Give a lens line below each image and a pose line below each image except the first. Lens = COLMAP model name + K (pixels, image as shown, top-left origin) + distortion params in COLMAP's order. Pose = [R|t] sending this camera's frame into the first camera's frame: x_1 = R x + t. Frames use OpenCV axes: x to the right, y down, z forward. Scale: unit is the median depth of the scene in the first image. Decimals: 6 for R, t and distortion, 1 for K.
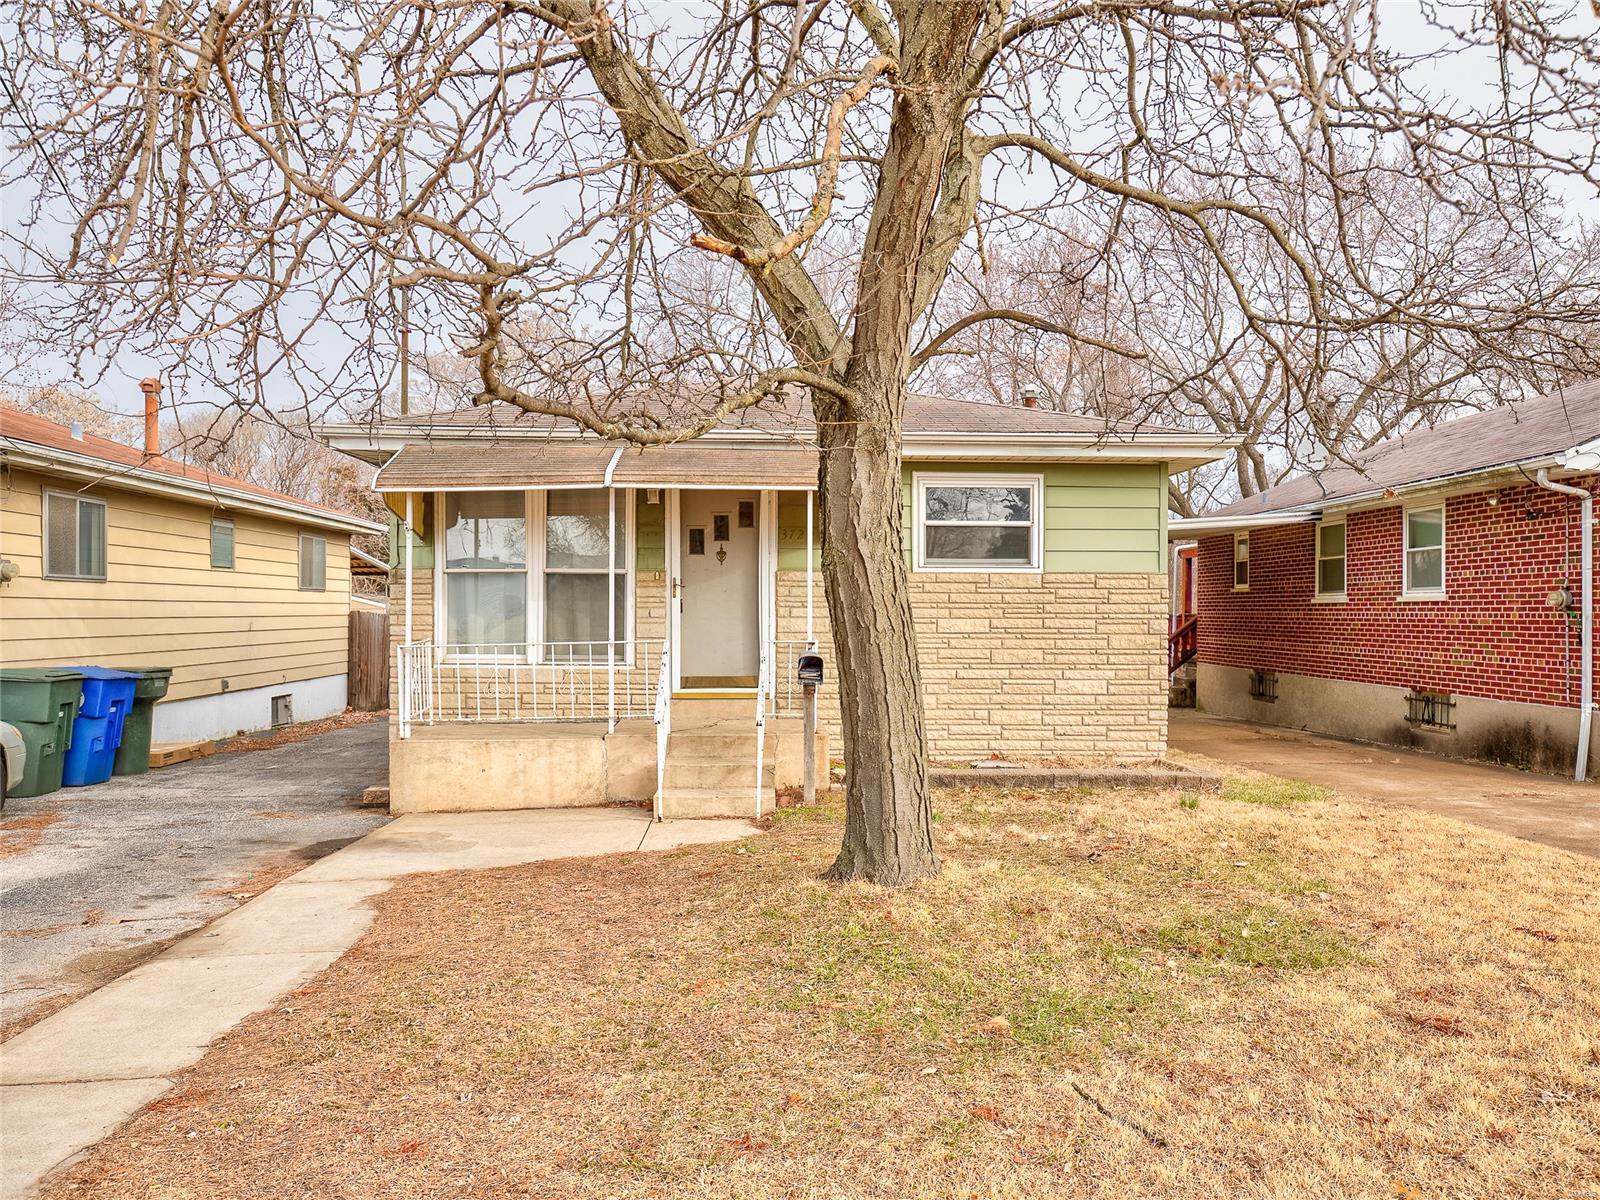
lens RADIAL K [[1203.1, 0, 794.2], [0, 1203.1, 600.7], [0, 0, 1]] dist [0.001793, 0.003600]
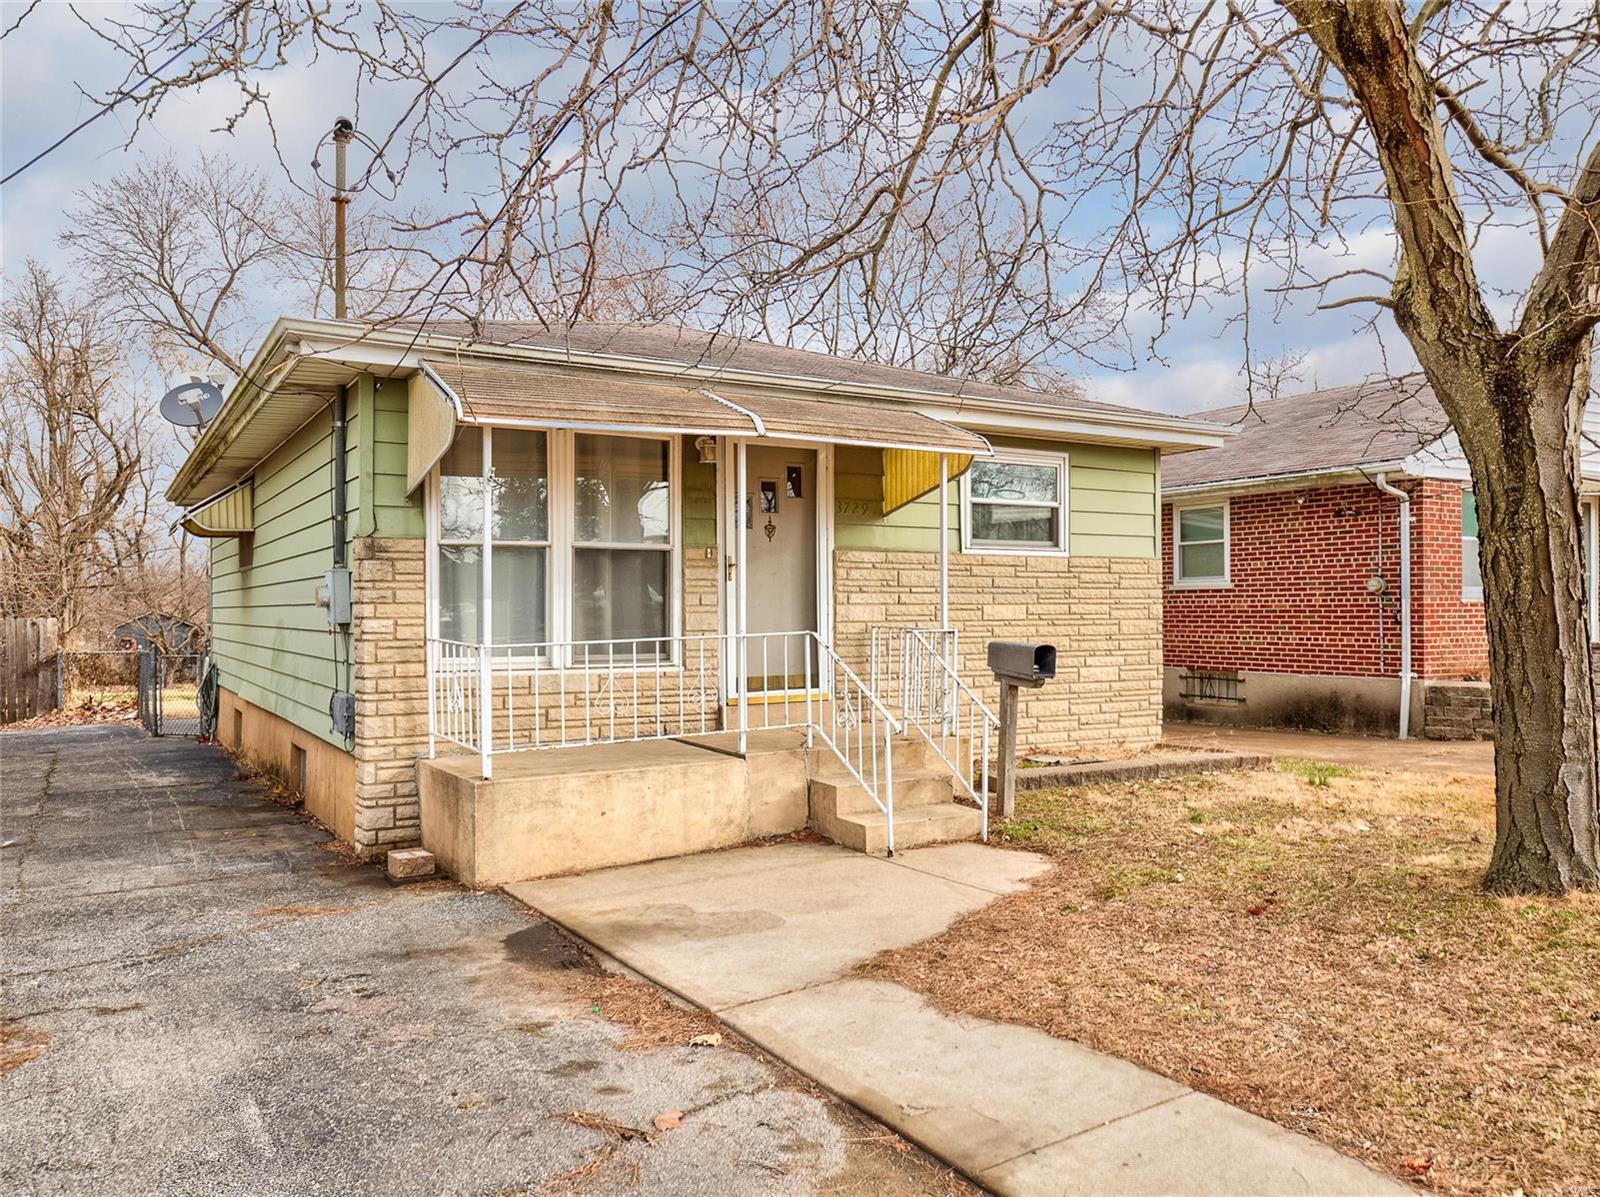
lens RADIAL K [[1203.1, 0, 804.8], [0, 1203.1, 603.9], [0, 0, 1]] dist [0.001793, 0.003600]
pose [[0.873527, -0.005992, 0.486740, -0.444890], [0.004215, 0.999980, 0.004746, 0.009376], [-0.486758, -0.002094, 0.873534, 0.265561]]
